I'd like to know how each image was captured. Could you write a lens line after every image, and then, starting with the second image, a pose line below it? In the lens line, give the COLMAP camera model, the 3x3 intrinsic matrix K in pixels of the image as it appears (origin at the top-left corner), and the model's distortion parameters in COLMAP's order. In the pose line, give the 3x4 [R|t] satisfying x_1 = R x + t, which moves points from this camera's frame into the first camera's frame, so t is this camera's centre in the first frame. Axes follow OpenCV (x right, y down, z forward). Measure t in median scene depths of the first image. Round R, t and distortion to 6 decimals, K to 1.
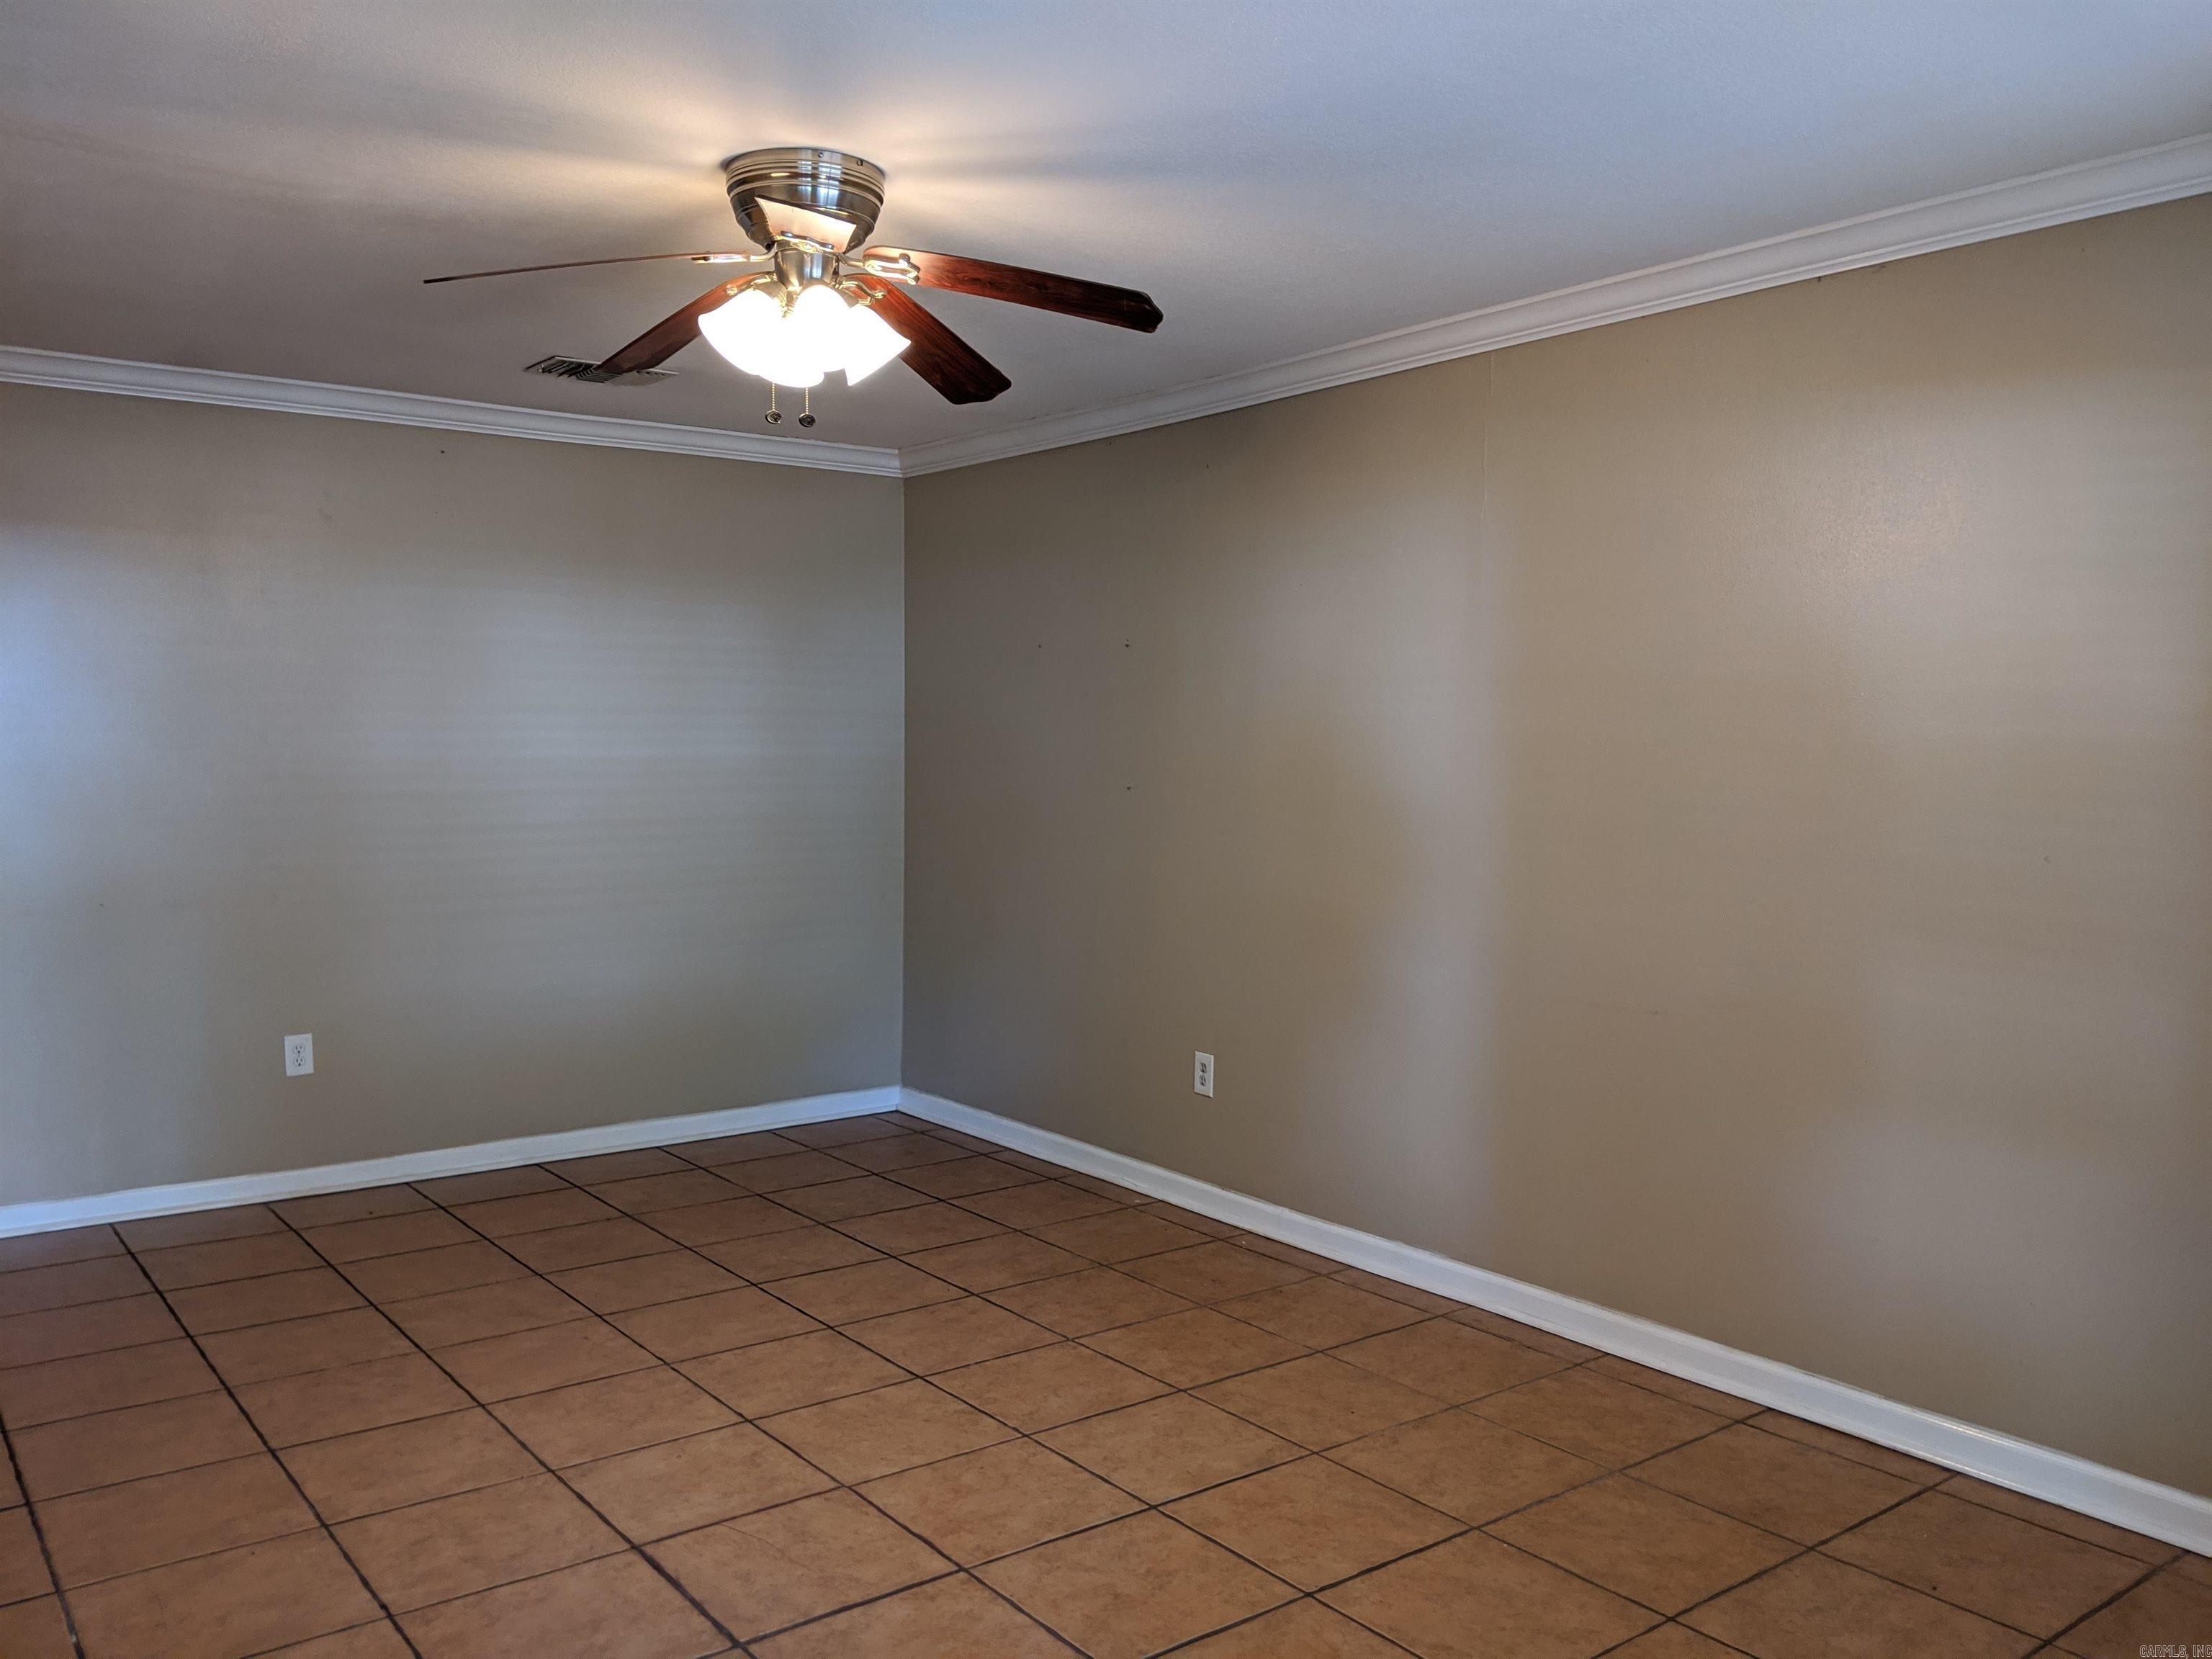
lens RADIAL K [[1763.9, 0, 1105.7], [0, 1763.9, 834.3], [0, 0, 1]] dist [-0.005535, -0.006351]
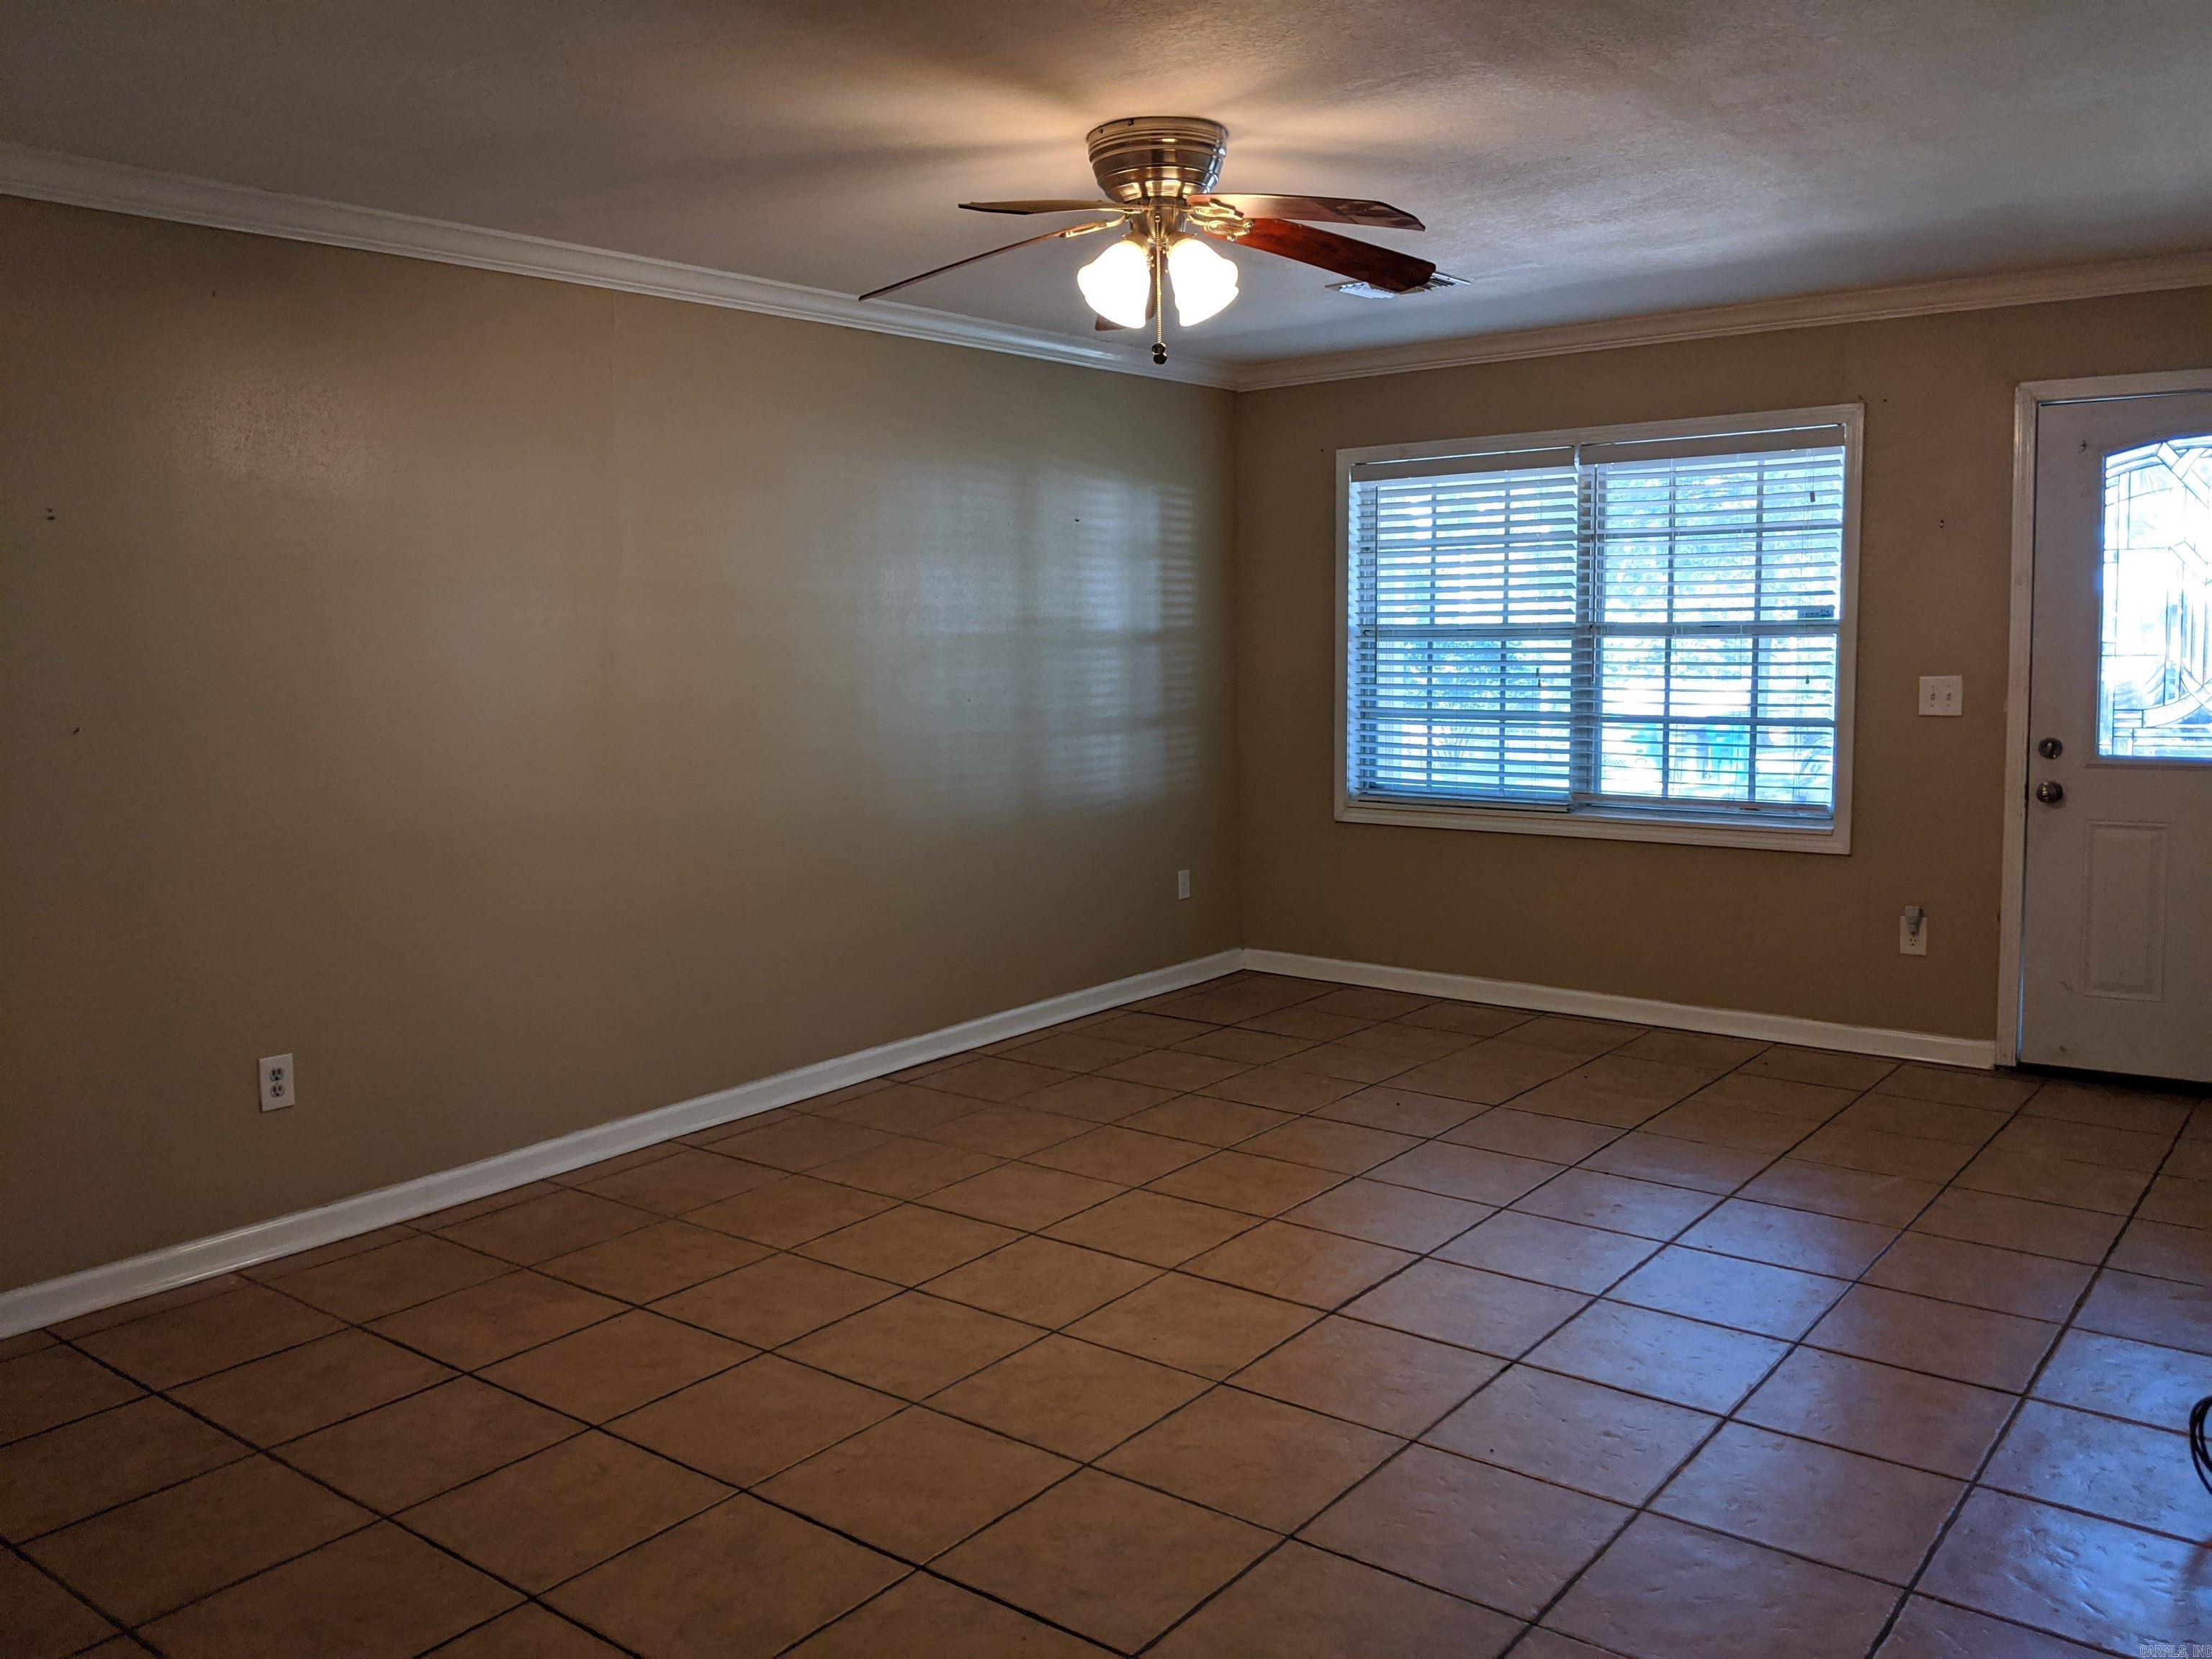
lens RADIAL K [[1763.9, 0, 1106.8], [0, 1763.9, 824.4], [0, 0, 1]] dist [-0.005535, -0.006351]
pose [[-0.249478, -0.111271, 0.961967, -0.999190], [0.078558, 0.987777, 0.134630, -0.070756], [-0.965189, 0.109158, -0.237687, 1.038560]]
